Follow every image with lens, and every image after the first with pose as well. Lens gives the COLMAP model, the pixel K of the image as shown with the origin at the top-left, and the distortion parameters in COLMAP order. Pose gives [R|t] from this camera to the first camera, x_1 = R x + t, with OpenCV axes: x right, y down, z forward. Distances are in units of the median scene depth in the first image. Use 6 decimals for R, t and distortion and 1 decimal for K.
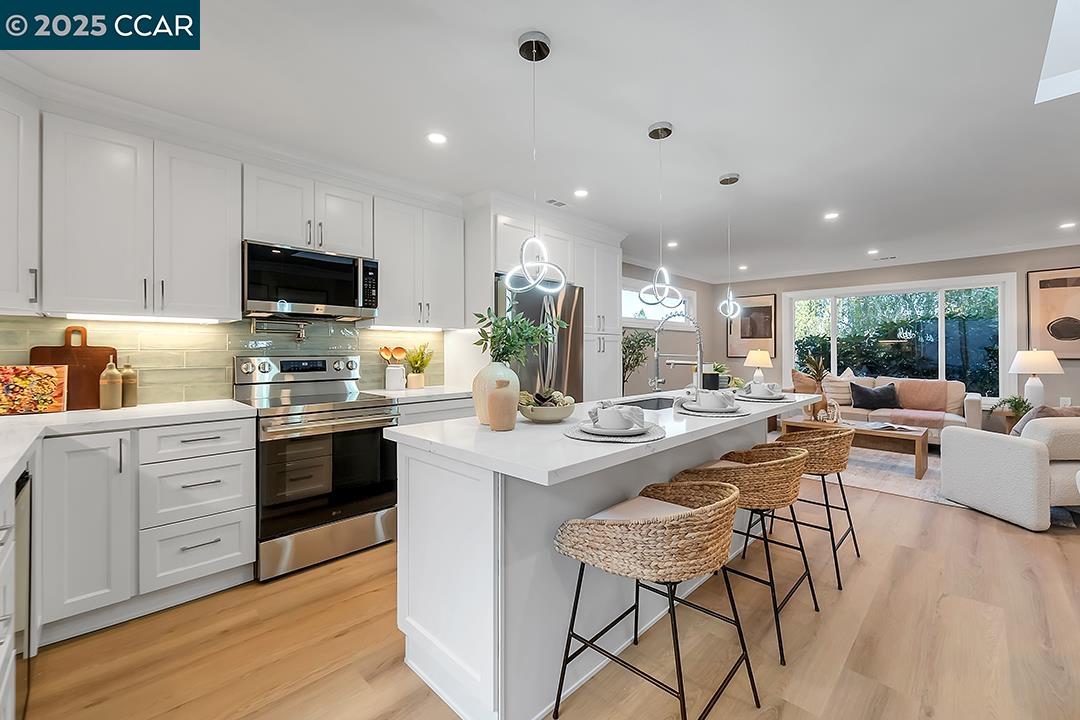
lens RADIAL K [[441.0, 0, 544.3], [0, 441.0, 349.4], [0, 0, 1]] dist [-0.000104, -0.000300]
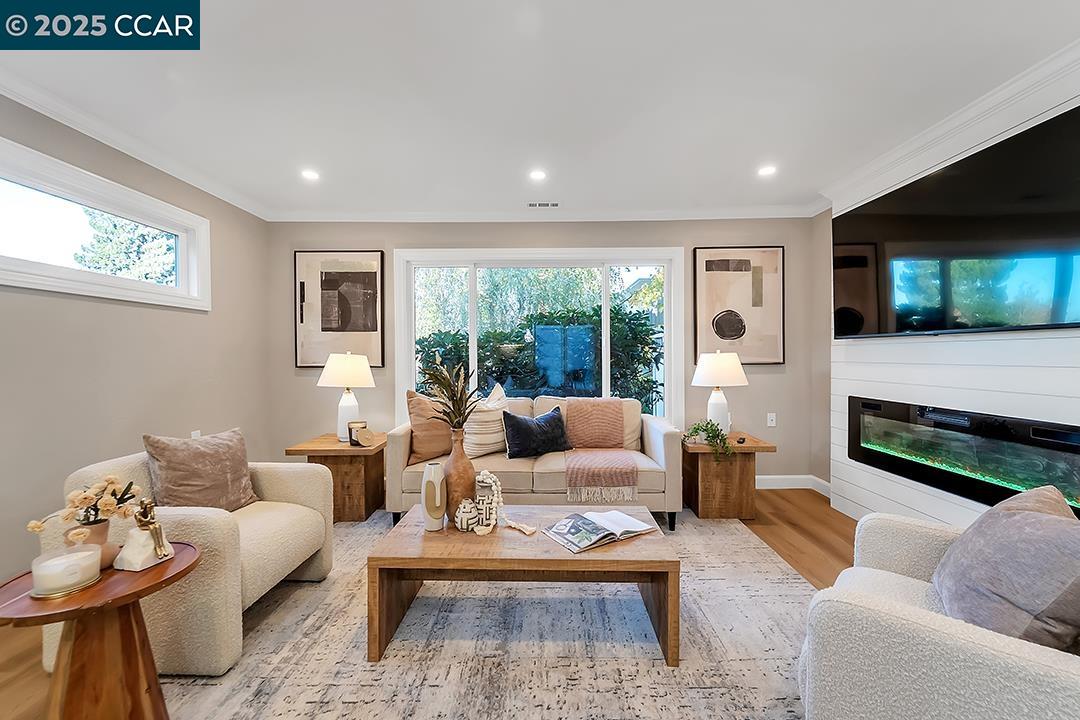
lens RADIAL K [[437.3, 0, 541.4], [0, 437.3, 358.7], [0, 0, 1]] dist [0.003014, 0.000136]
pose [[0.715011, -0.008966, 0.699055, 0.659081], [0.001840, 0.999938, 0.010943, 0.005732], [-0.699111, -0.006538, 0.714984, 1.094860]]
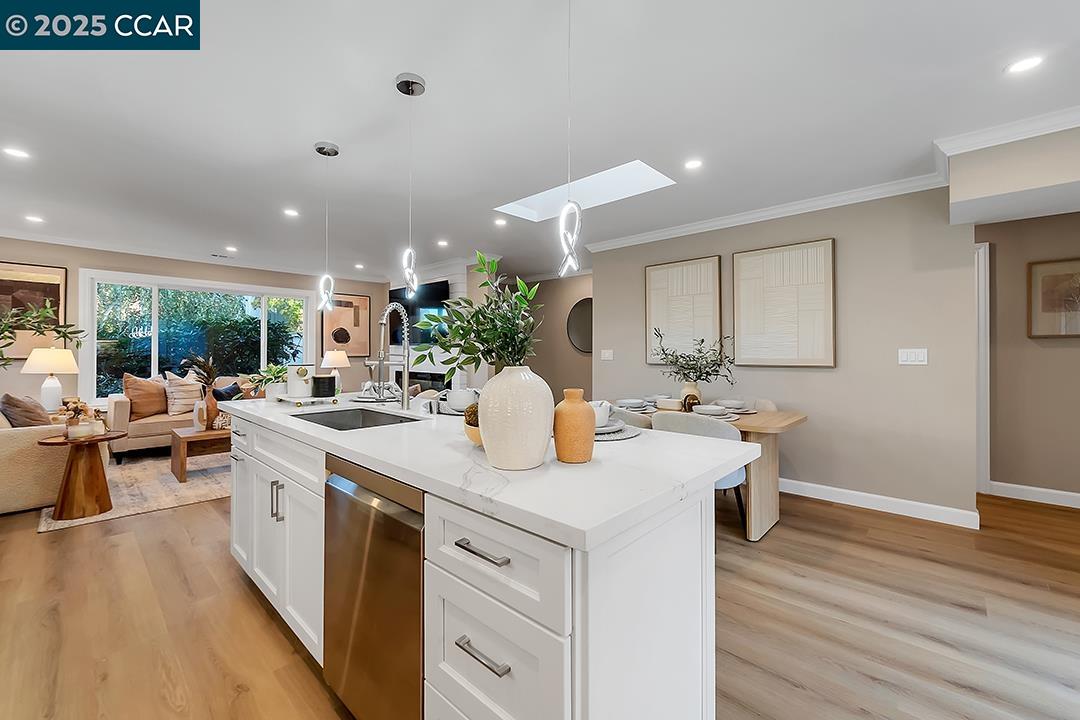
lens RADIAL K [[441.0, 0, 544.3], [0, 441.0, 349.4], [0, 0, 1]] dist [-0.000104, -0.000300]
pose [[-0.031479, 0.007461, 0.999477, -0.456071], [-0.007425, 0.999943, -0.007698, 0.007062], [-0.999477, -0.007664, -0.031422, 0.610517]]
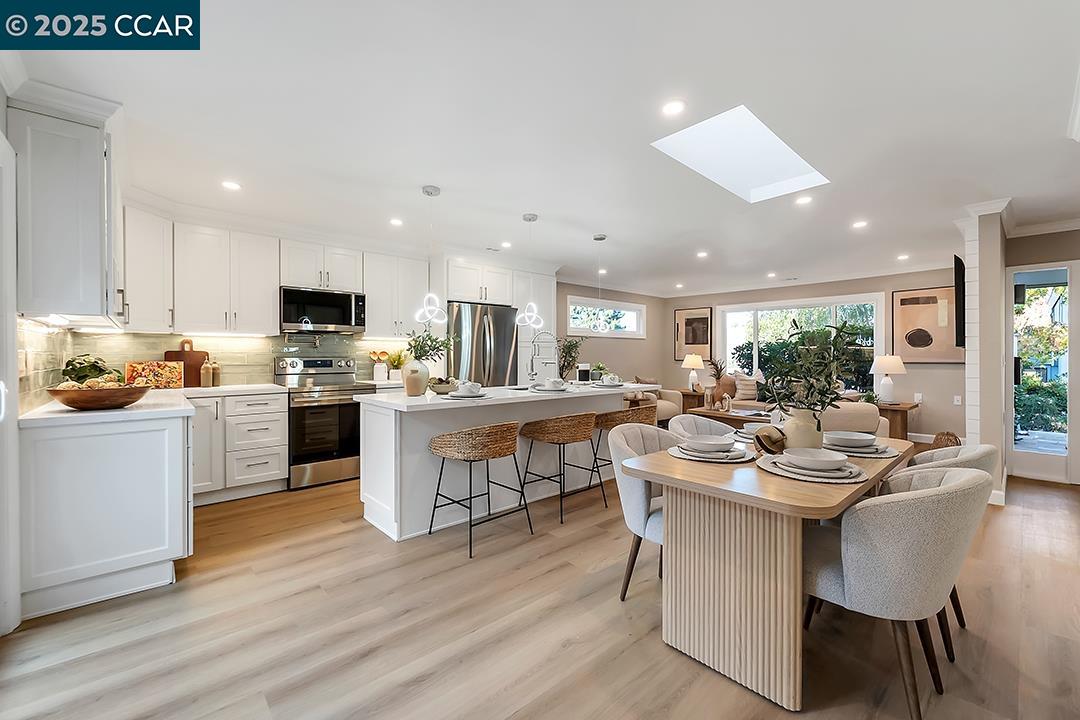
lens RADIAL K [[437.3, 0, 541.4], [0, 437.3, 358.7], [0, 0, 1]] dist [0.003014, 0.000136]
pose [[0.998266, 0.003954, -0.058724, 0.317964], [-0.003183, 0.999908, 0.013218, -0.002418], [0.058771, -0.013008, 0.998187, -0.474399]]
